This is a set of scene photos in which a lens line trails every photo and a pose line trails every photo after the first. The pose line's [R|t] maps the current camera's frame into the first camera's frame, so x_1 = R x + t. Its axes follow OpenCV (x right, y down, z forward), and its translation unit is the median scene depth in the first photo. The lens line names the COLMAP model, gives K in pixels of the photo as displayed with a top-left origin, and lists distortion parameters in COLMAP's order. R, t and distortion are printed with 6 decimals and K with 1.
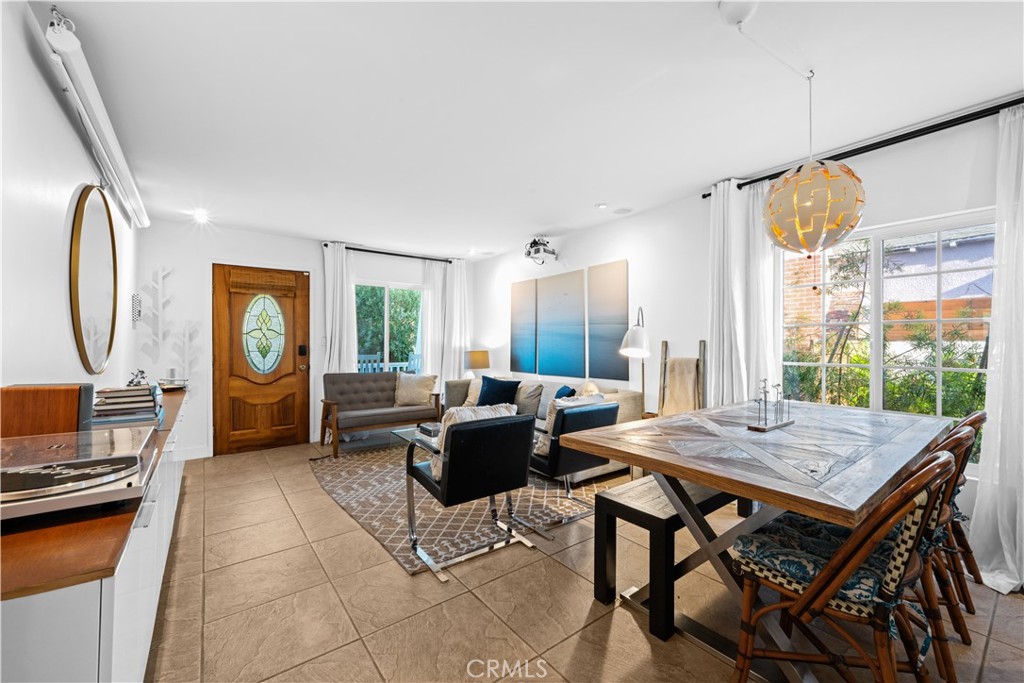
lens RADIAL K [[407.2, 0, 514.9], [0, 407.2, 341.8], [0, 0, 1]] dist [0.000806, 0.000591]
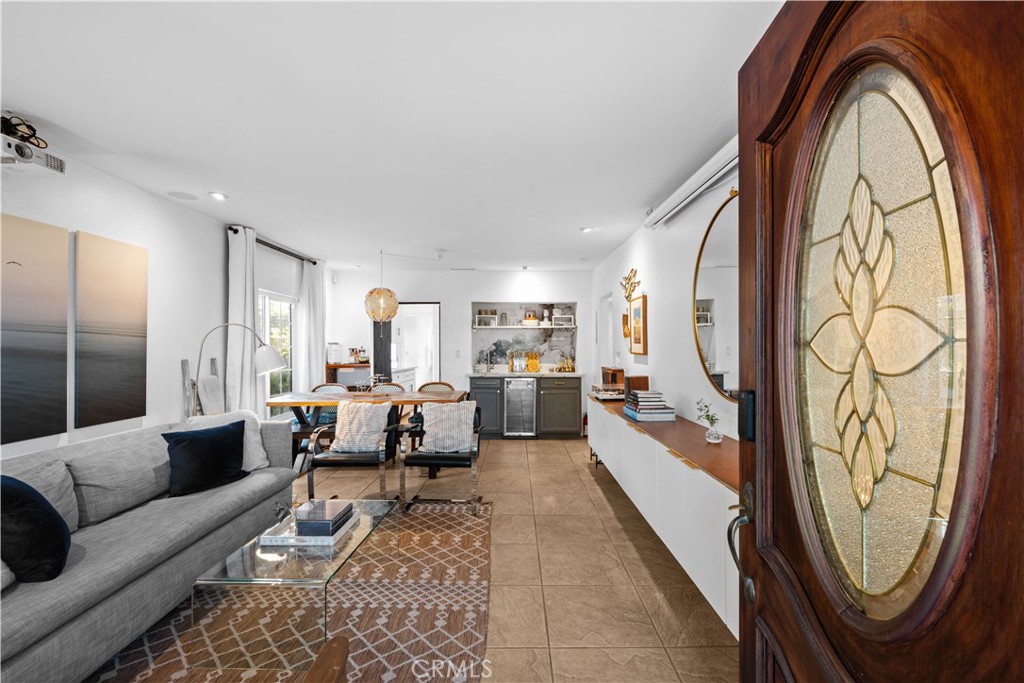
lens RADIAL K [[451.4, 0, 520.6], [0, 451.4, 343.3], [0, 0, 1]] dist [-0.000931, 0.001087]
pose [[-0.804421, 0.007825, 0.594008, -0.722124], [-0.000590, 0.999902, -0.013970, -0.021774], [-0.594059, -0.011588, -0.804338, 1.215675]]
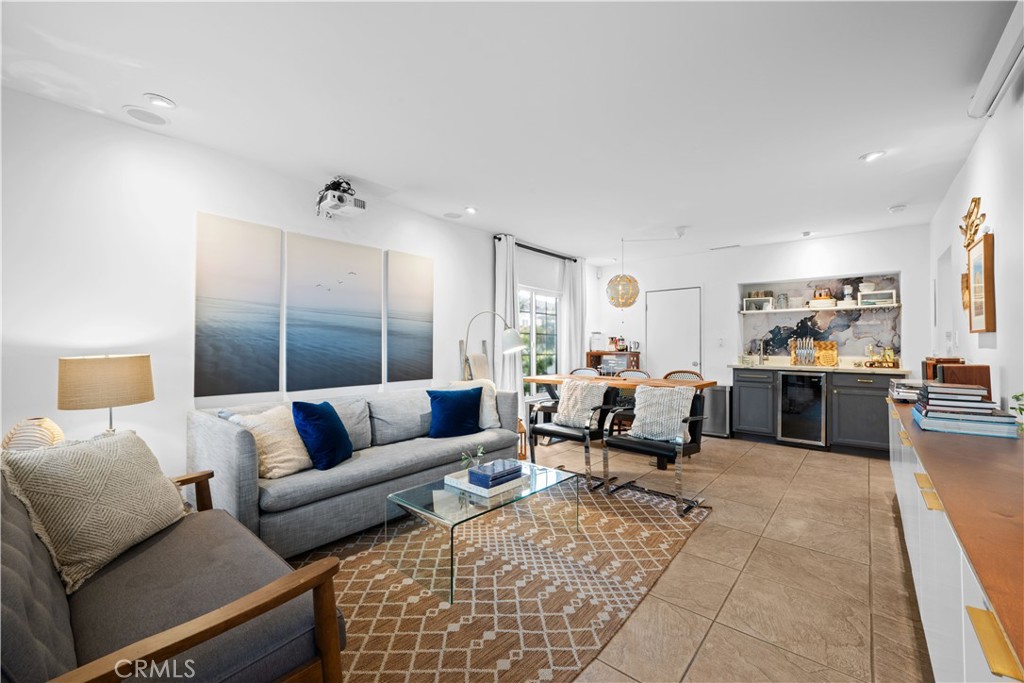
lens RADIAL K [[420.1, 0, 511.5], [0, 420.1, 342.7], [0, 0, 1]] dist [-0.000928, 0.000668]
pose [[-0.216877, 0.009380, 0.976154, -0.761875], [-0.009354, 0.999888, -0.011686, 0.016125], [-0.976154, -0.011666, -0.216765, 1.004717]]
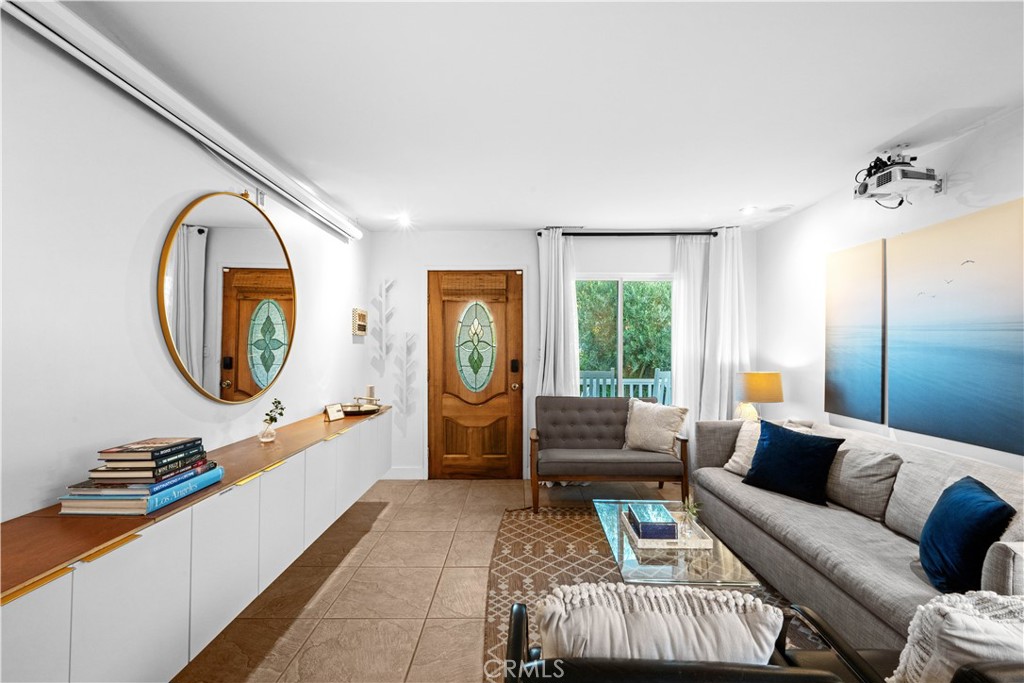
lens RADIAL K [[443.1, 0, 513.5], [0, 443.1, 341.7], [0, 0, 1]] dist [-0.001533, -0.000260]
pose [[0.792190, -0.001880, -0.610272, 0.028515], [0.001372, 0.999998, -0.001300, -0.031720], [0.610274, 0.000192, 0.792191, 0.344758]]
